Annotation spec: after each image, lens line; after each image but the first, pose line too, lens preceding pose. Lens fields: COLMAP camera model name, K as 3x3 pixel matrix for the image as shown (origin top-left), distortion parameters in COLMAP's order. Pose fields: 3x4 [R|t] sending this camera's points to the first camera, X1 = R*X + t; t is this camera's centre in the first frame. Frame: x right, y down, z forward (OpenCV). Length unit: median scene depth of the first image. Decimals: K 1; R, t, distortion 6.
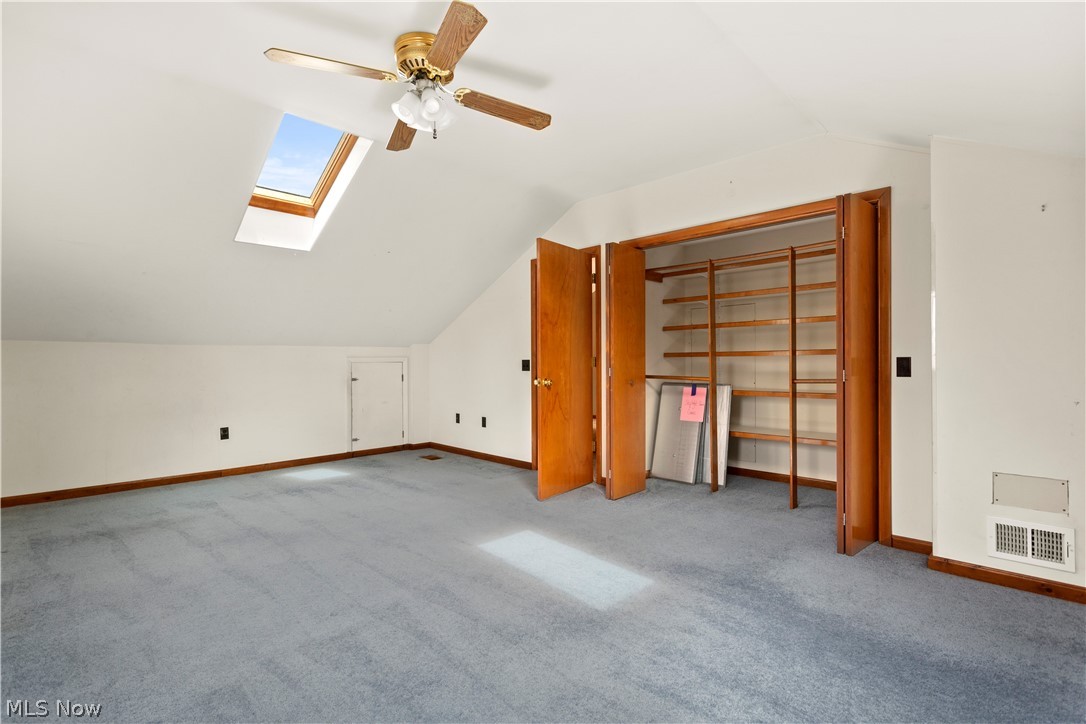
lens RADIAL K [[509.2, 0, 540.9], [0, 509.2, 362.5], [0, 0, 1]] dist [0.004770, -0.001364]
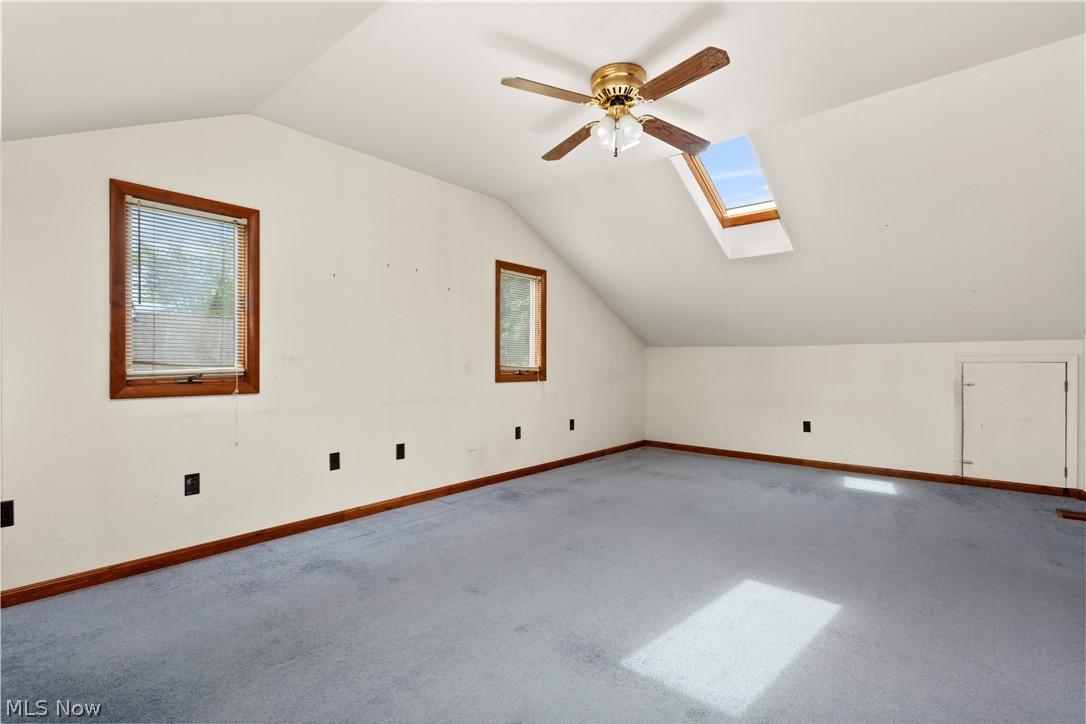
lens RADIAL K [[509.2, 0, 567.4], [0, 509.2, 361.8], [0, 0, 1]] dist [0.004770, -0.001364]
pose [[0.096998, 0.003343, -0.995279, 0.818355], [-0.004988, 0.999983, 0.002873, 0.000244], [0.995272, 0.004685, 0.097013, 0.761572]]
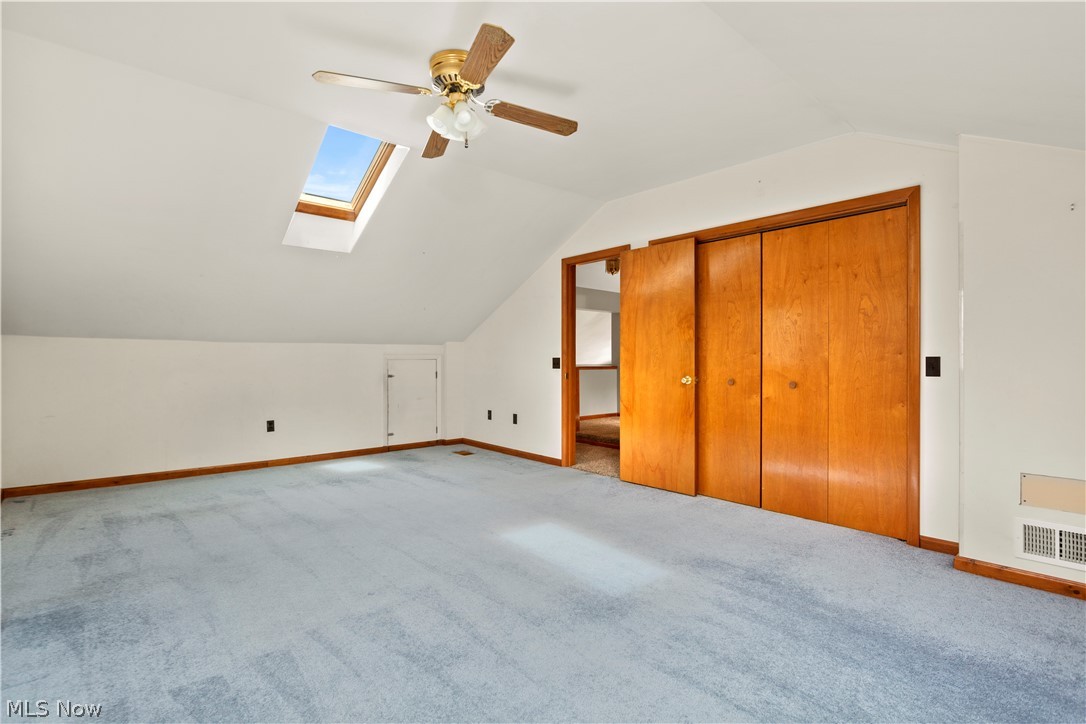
lens RADIAL K [[520.1, 0, 541.3], [0, 520.1, 359.5], [0, 0, 1]] dist [-0.013821, 0.001460]
pose [[0.997607, 0.005224, -0.068941, 0.022728], [-0.005376, 0.999983, -0.002031, 0.001486], [0.068930, 0.002397, 0.997619, -0.059943]]
